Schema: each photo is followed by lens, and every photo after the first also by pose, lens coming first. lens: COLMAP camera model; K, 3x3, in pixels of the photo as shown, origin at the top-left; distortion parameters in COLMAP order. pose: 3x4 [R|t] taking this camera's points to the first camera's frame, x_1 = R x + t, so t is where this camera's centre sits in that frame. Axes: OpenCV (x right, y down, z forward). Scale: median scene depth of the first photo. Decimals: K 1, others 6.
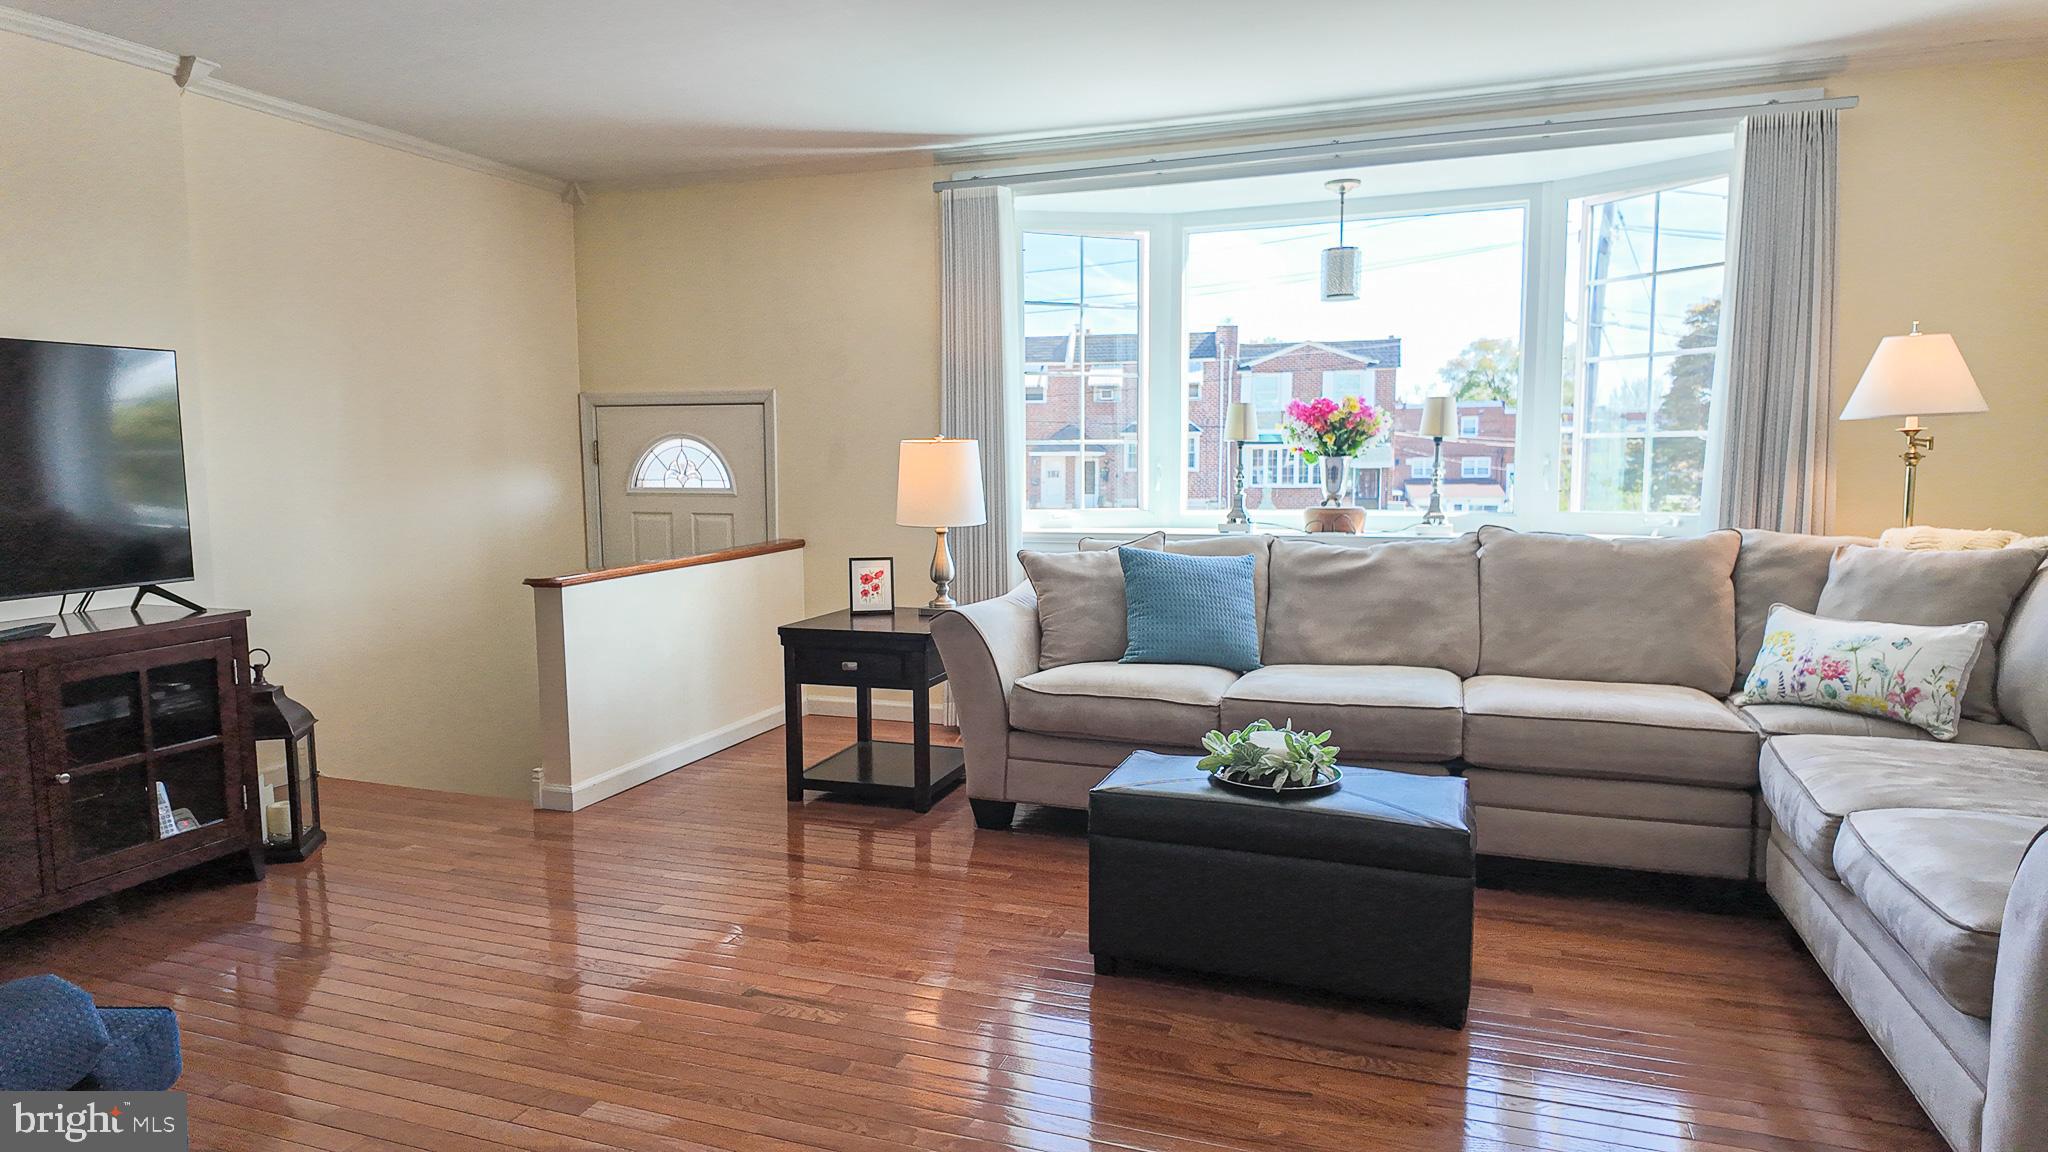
lens RADIAL K [[1205.7, 0, 1025.5], [0, 1205.7, 567.4], [0, 0, 1]] dist [0.071484, -0.070386]
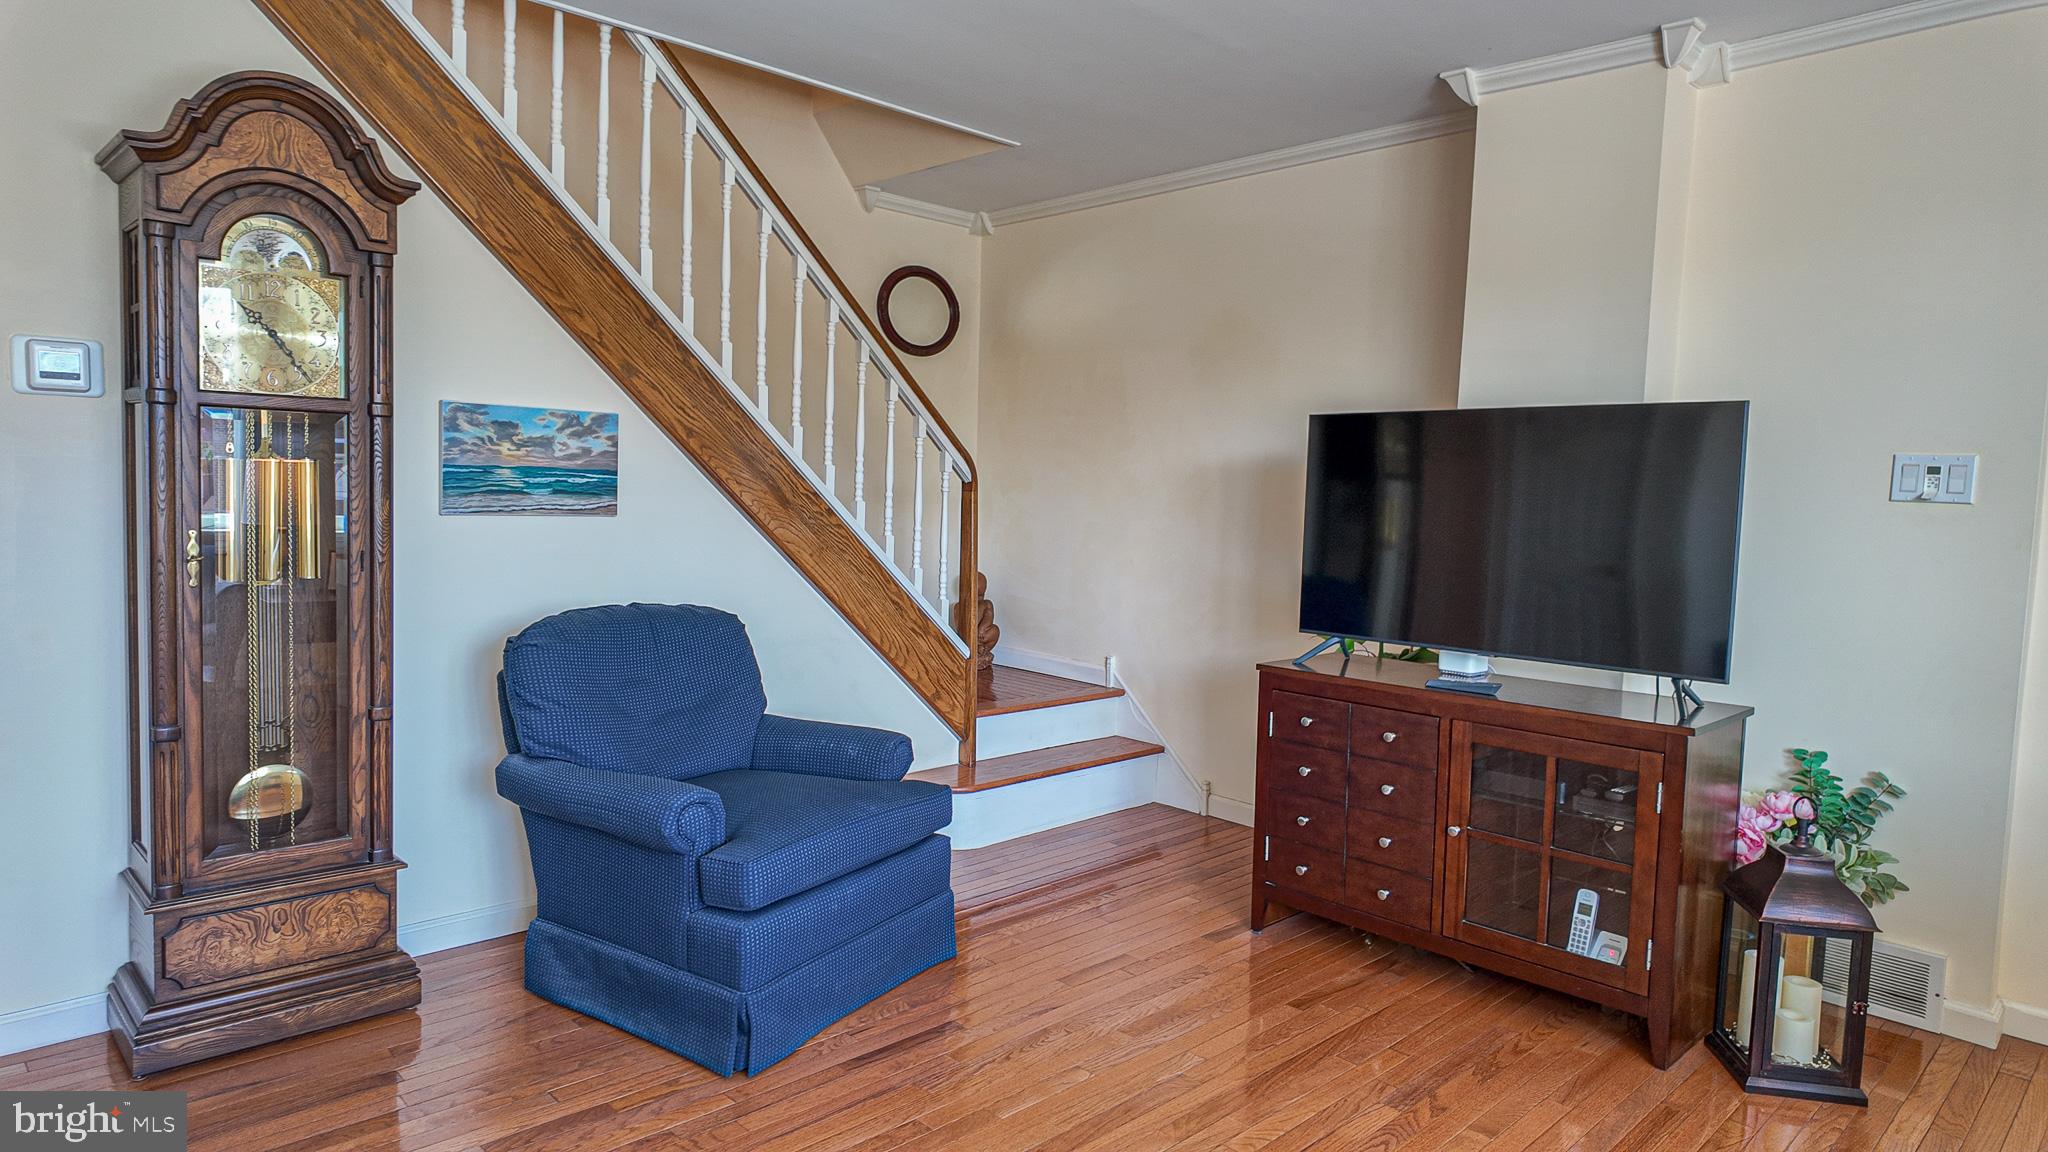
lens RADIAL K [[1205.7, 0, 1025.5], [0, 1205.7, 567.4], [0, 0, 1]] dist [0.071484, -0.070386]
pose [[-0.440094, 0.052177, -0.896434, 0.204396], [-0.114342, 0.986927, 0.113579, -0.087877], [0.890642, 0.152485, -0.428375, 0.786769]]
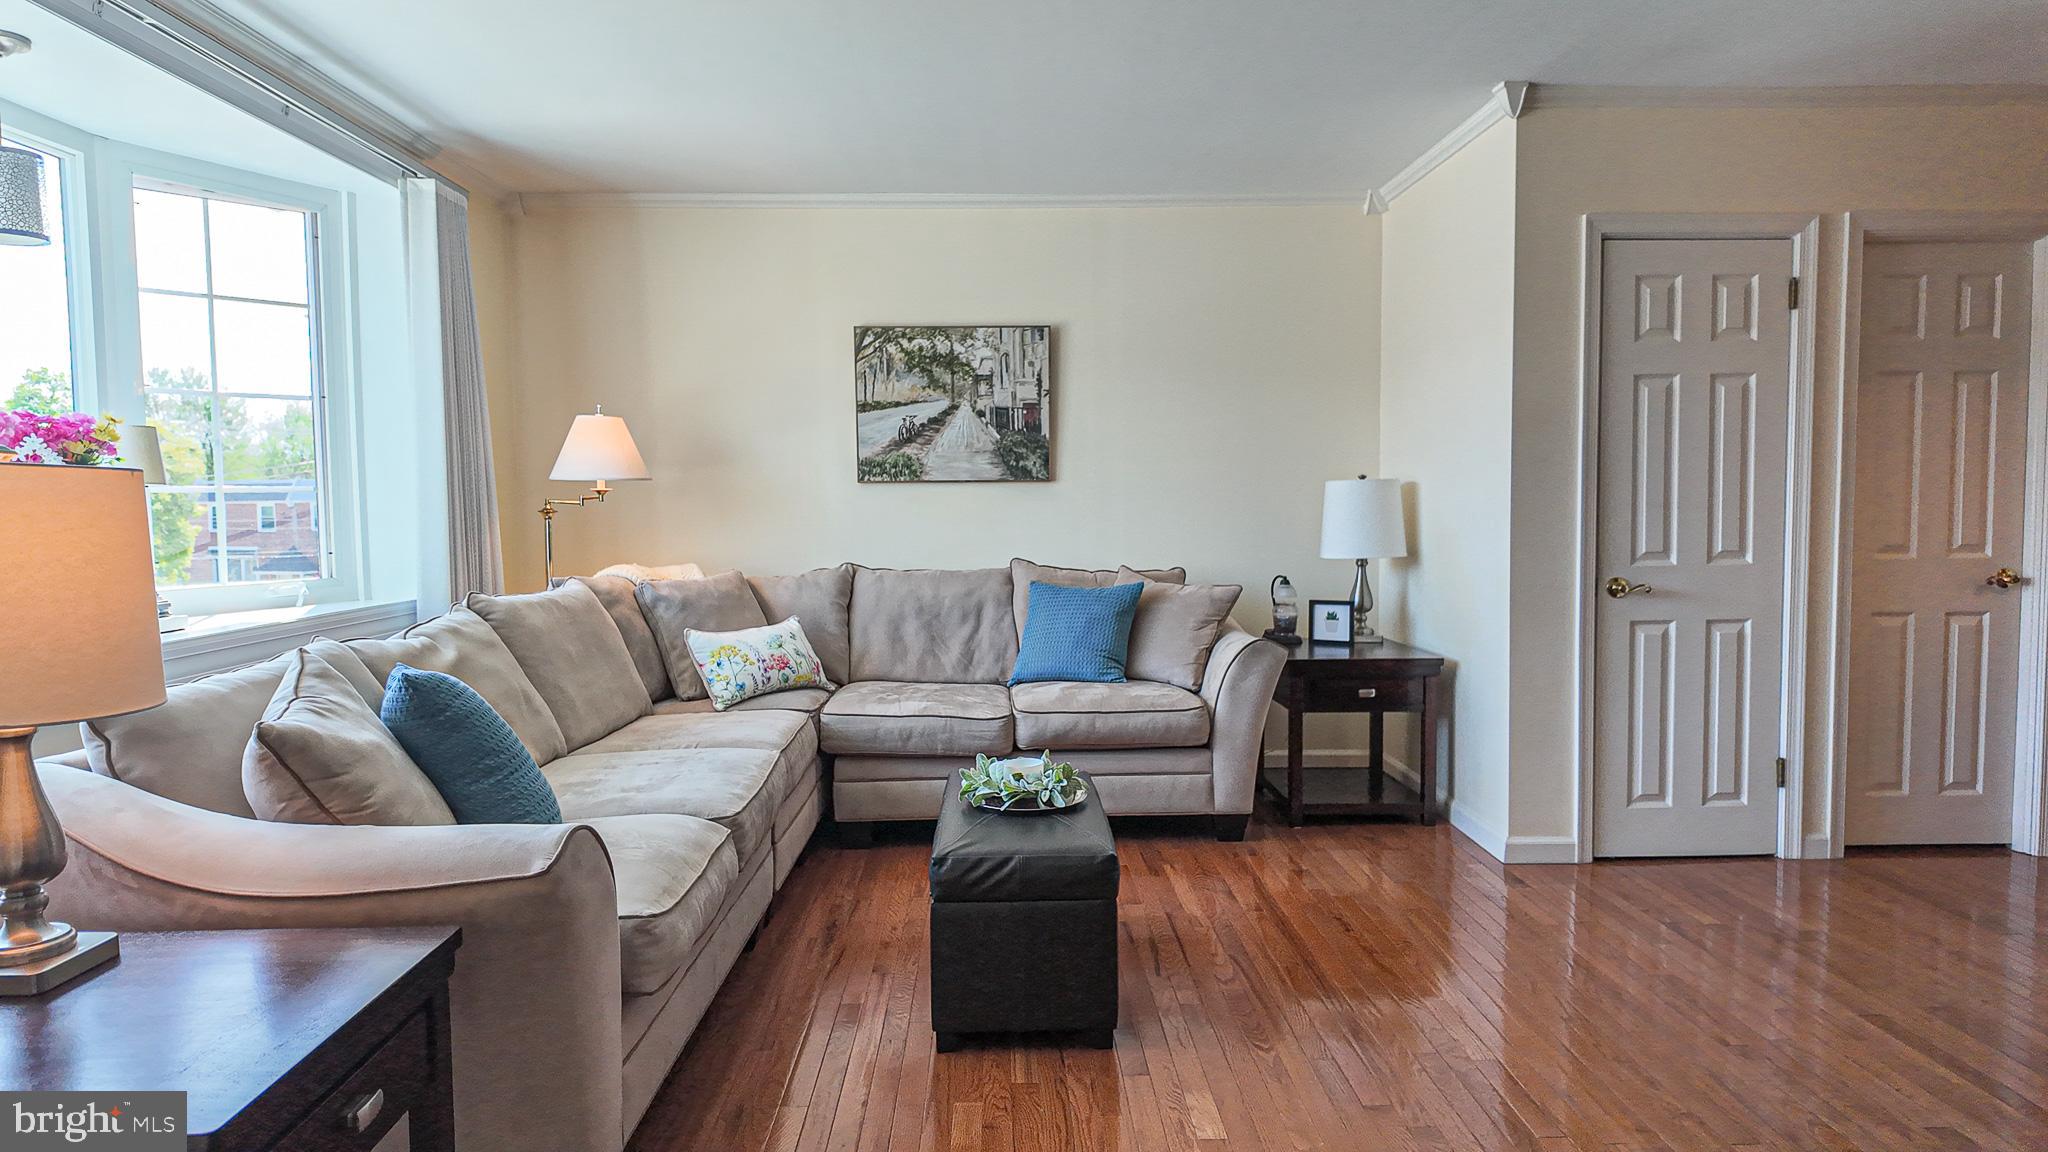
lens RADIAL K [[1193.3, 0, 1026.3], [0, 1193.3, 570.9], [0, 0, 1]] dist [0.111769, -0.156189]
pose [[-0.363023, -0.046140, 0.930637, -0.545535], [0.098122, 0.991327, 0.087424, -0.086236], [-0.926599, 0.123053, -0.355347, 0.949994]]
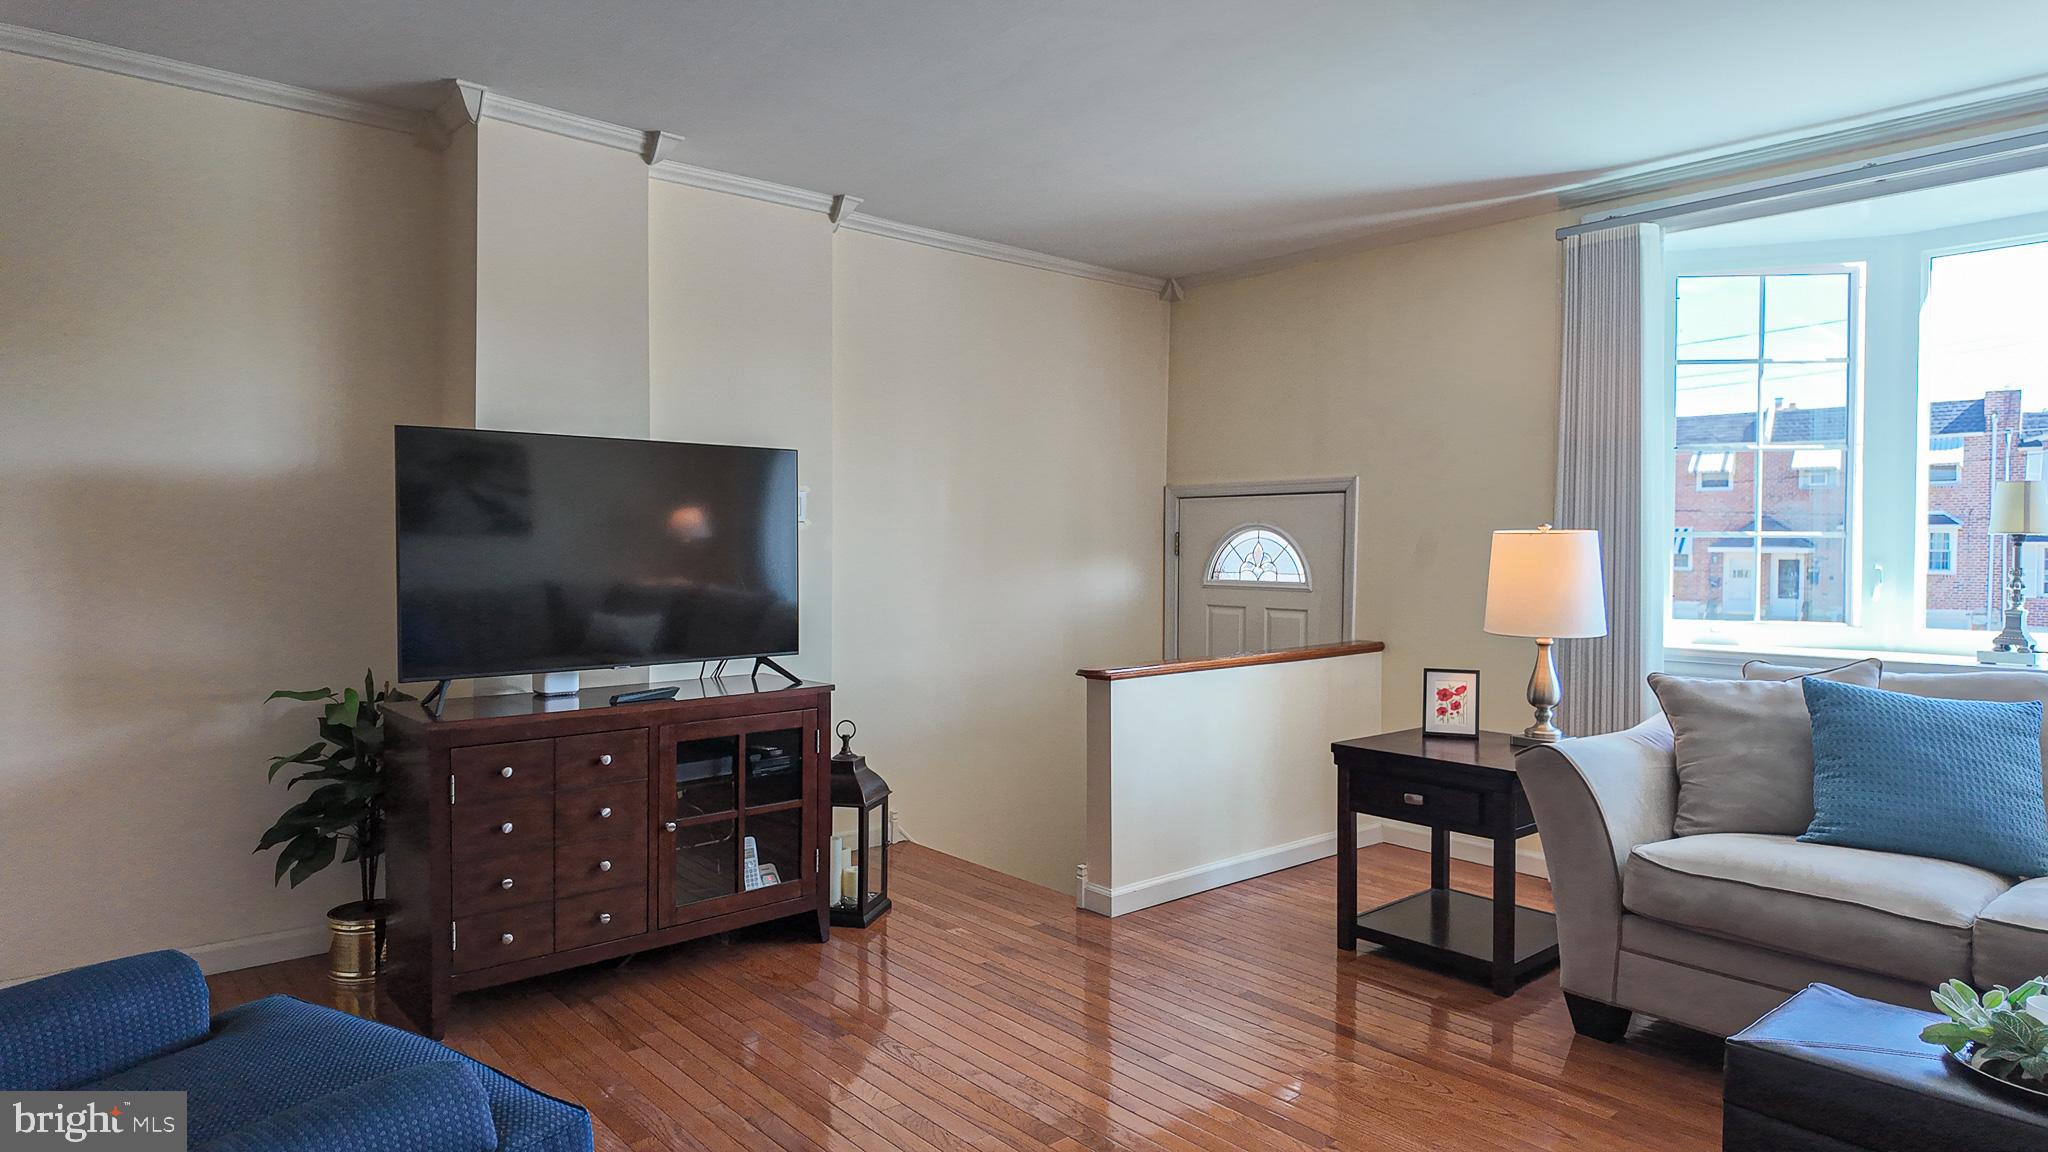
lens RADIAL K [[1205.7, 0, 1025.5], [0, 1205.7, 567.4], [0, 0, 1]] dist [0.071484, -0.070386]
pose [[0.873266, 0.020445, -0.486814, 0.026990], [-0.057702, 0.996428, -0.061659, -0.010765], [0.483814, 0.081935, 0.871327, 0.123092]]
